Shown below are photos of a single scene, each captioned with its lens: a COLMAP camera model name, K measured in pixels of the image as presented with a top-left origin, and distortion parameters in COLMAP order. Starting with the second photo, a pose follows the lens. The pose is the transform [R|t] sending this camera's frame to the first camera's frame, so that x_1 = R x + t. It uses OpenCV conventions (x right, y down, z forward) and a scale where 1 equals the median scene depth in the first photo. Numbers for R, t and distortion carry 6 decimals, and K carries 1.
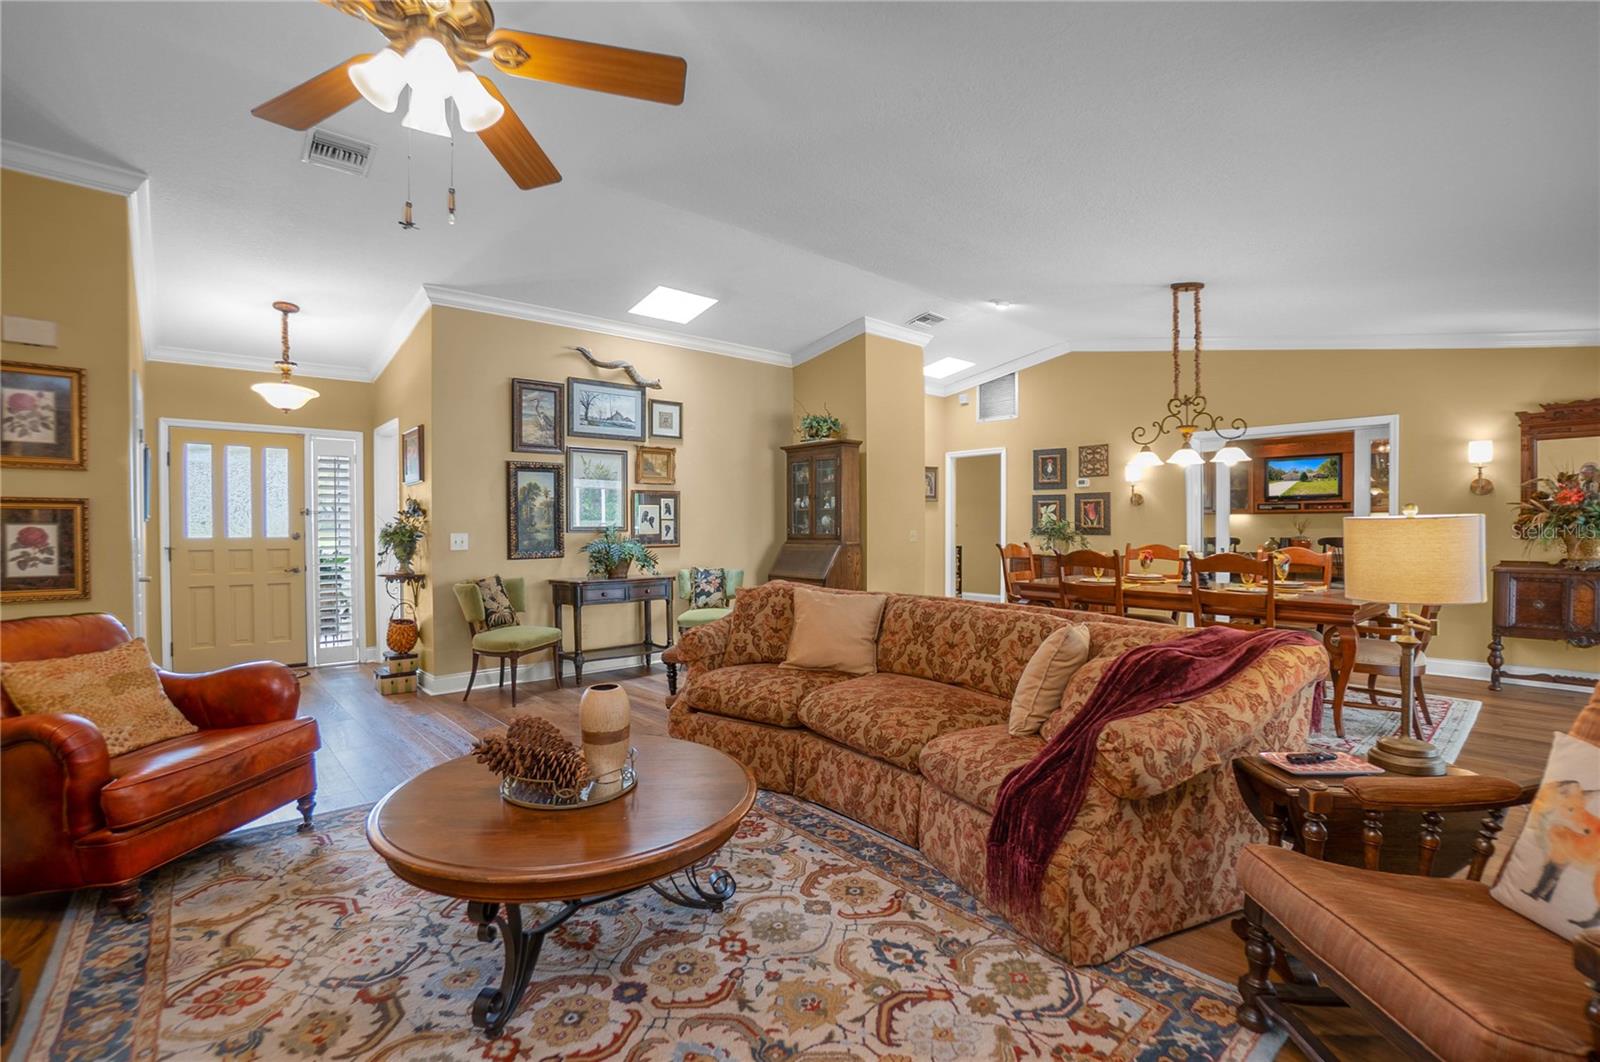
lens RADIAL K [[724.4, 0, 800.5], [0, 724.4, 536.0], [0, 0, 1]] dist [-0.054742, 0.018523]
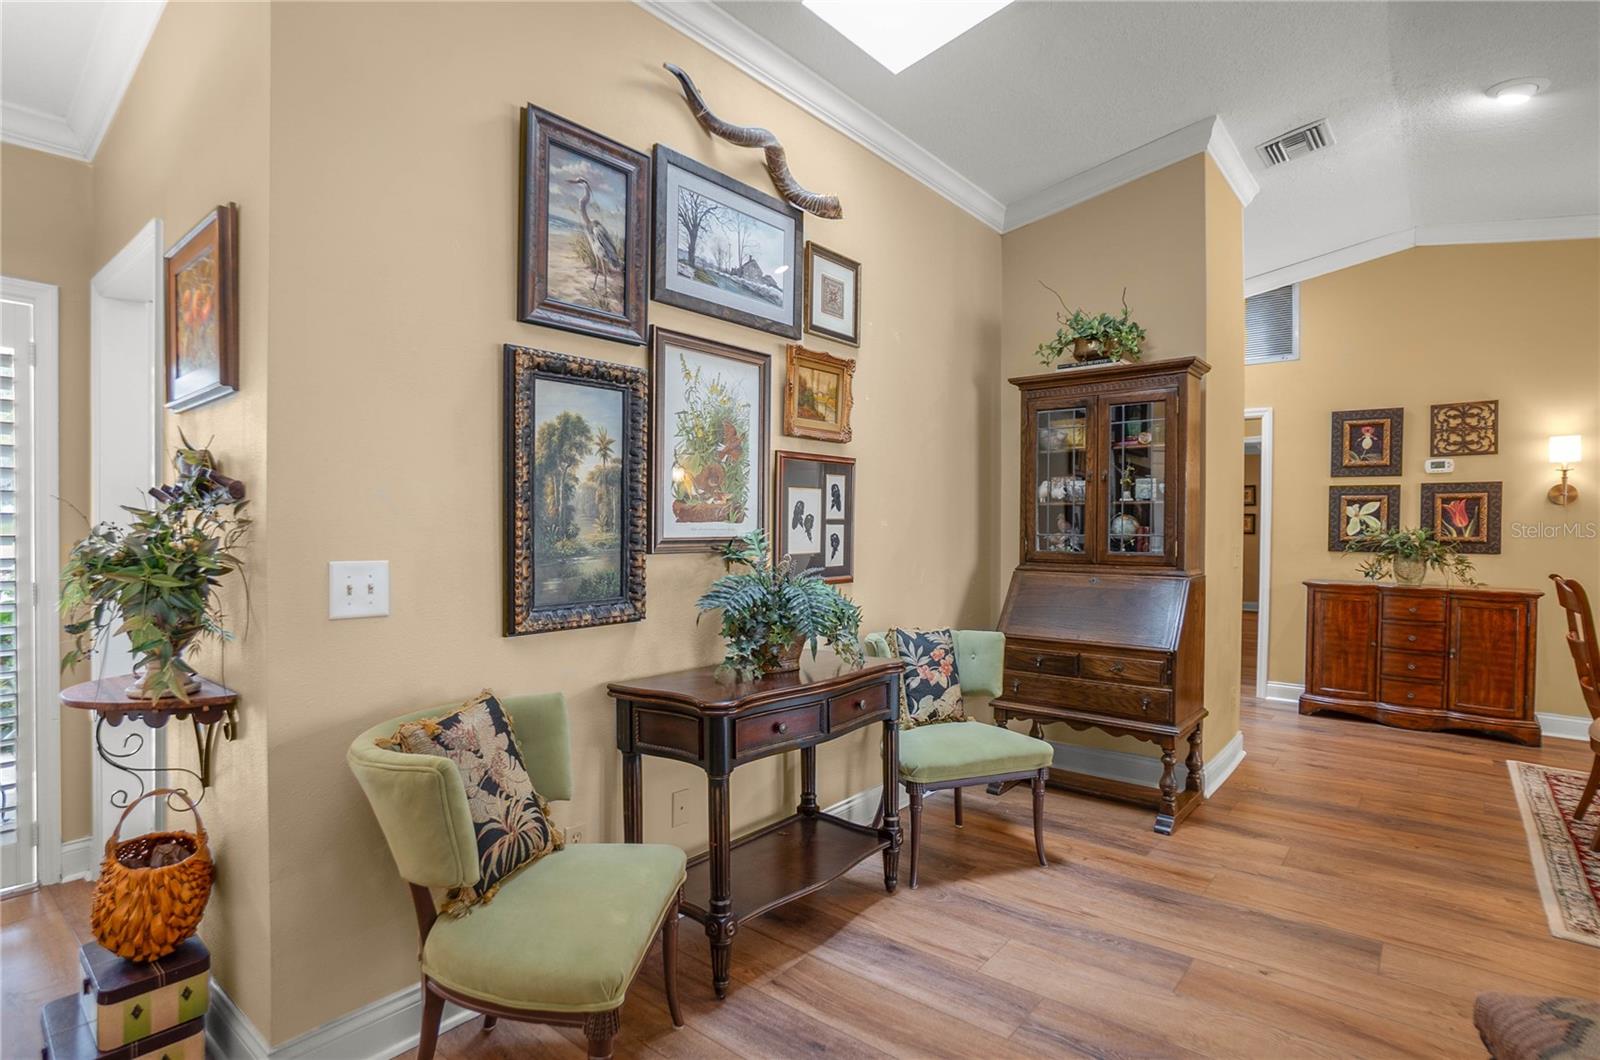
lens RADIAL K [[809.2, 0, 802.3], [0, 809.2, 535.5], [0, 0, 1]] dist [-0.049431, 0.028645]
pose [[0.989421, 0.007482, 0.144878, -0.303490], [-0.007096, 0.999970, -0.003176, -0.013678], [-0.144898, 0.002115, 0.989444, 0.566584]]
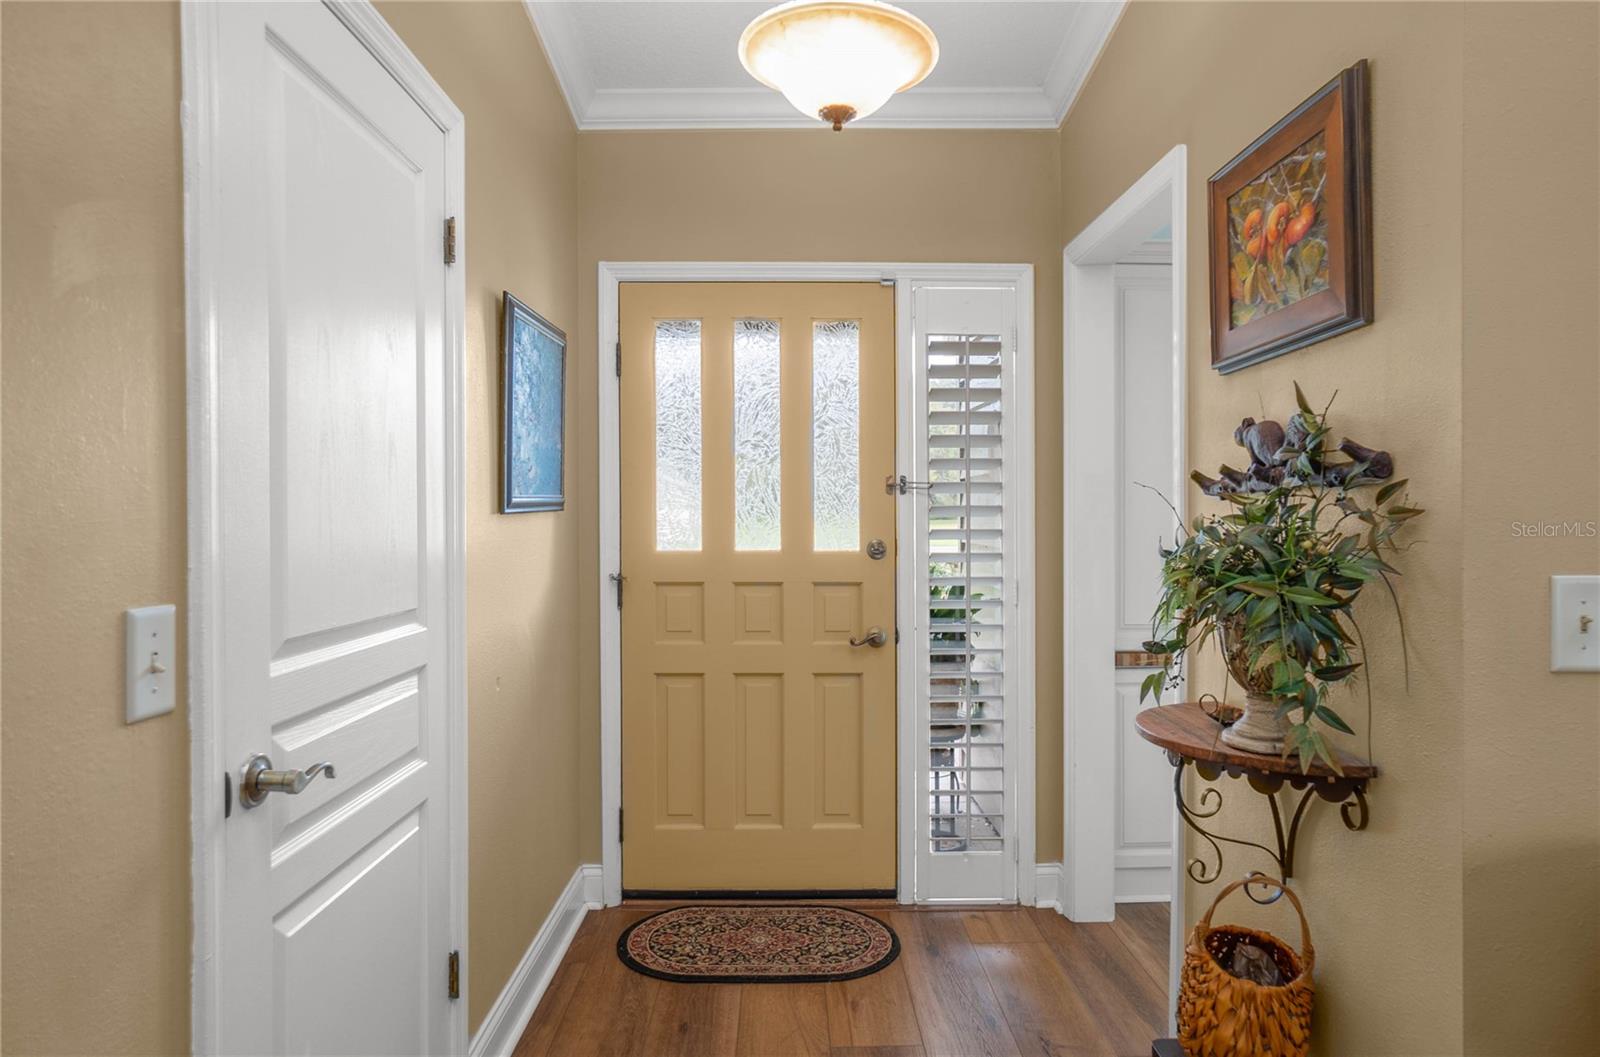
lens RADIAL K [[980.8, 0, 796.9], [0, 980.8, 482.9], [0, 0, 1]] dist [-0.004347, -0.001177]
pose [[0.746220, -0.018342, -0.665447, -0.412150], [-0.012100, 0.999082, -0.041106, -0.013675], [0.665590, 0.038726, 0.745312, 0.603984]]
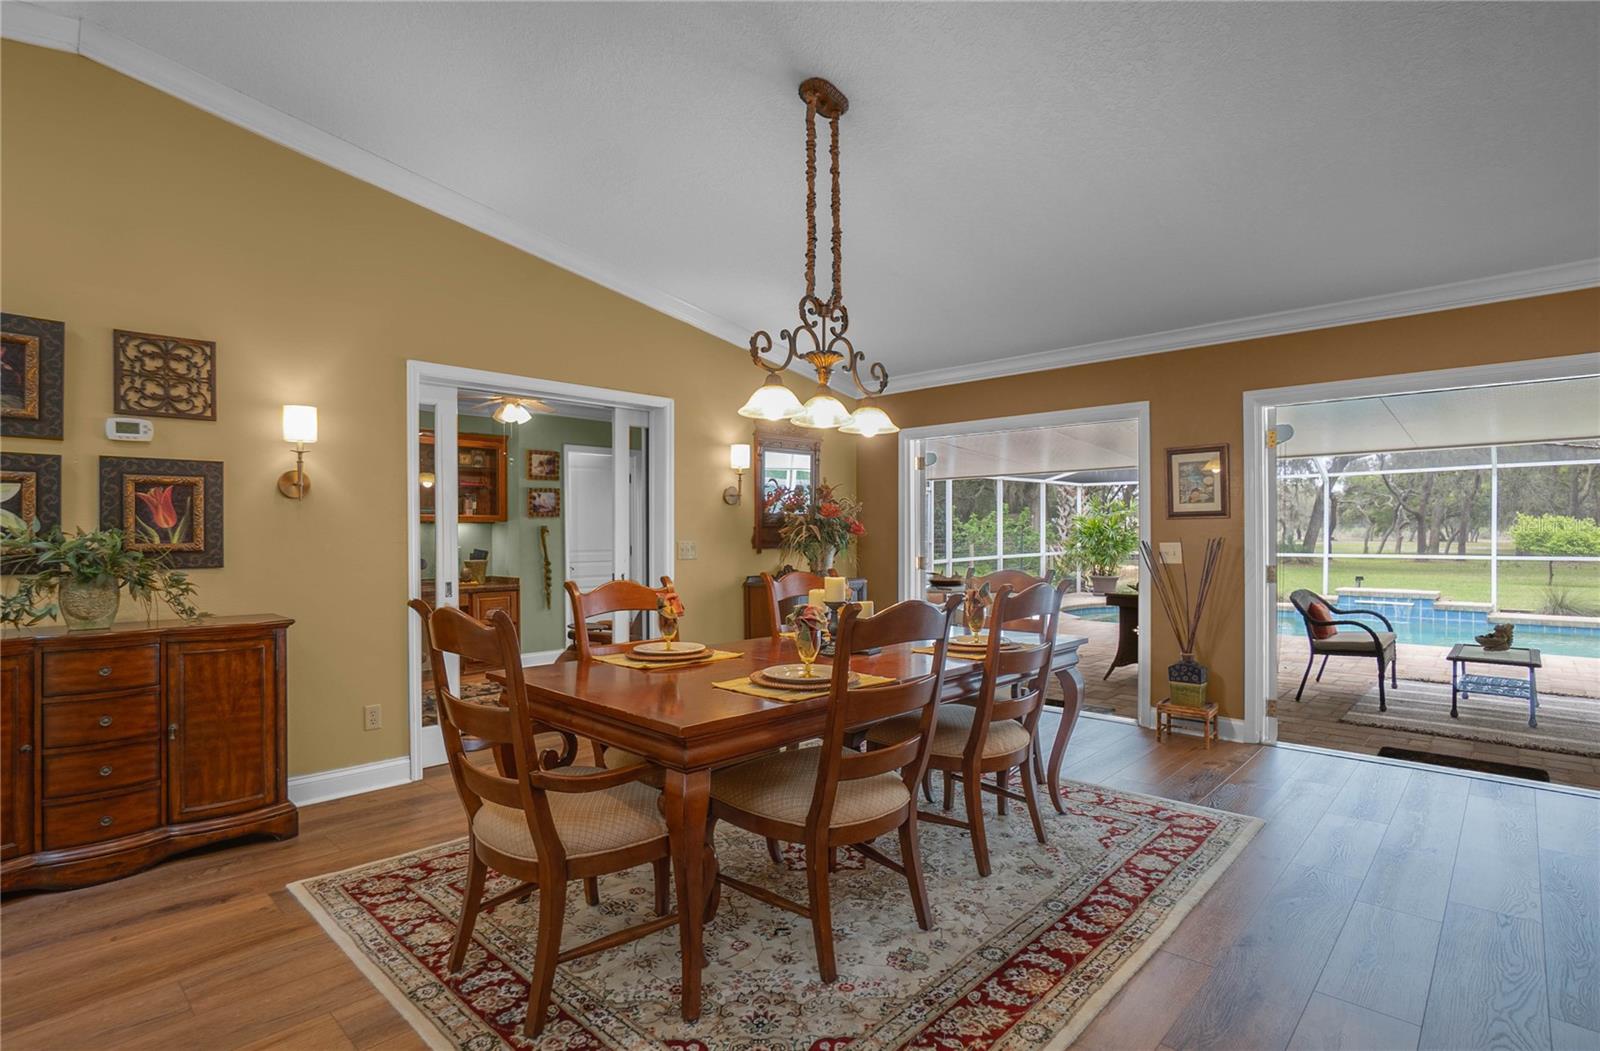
lens RADIAL K [[784.2, 0, 797.6], [0, 784.2, 535.0], [0, 0, 1]] dist [-0.051488, 0.022159]
pose [[-0.077301, 0.001540, 0.997007, -0.035214], [0.021484, 0.999769, 0.000121, -0.016541], [-0.996776, 0.021429, -0.077316, 0.919807]]
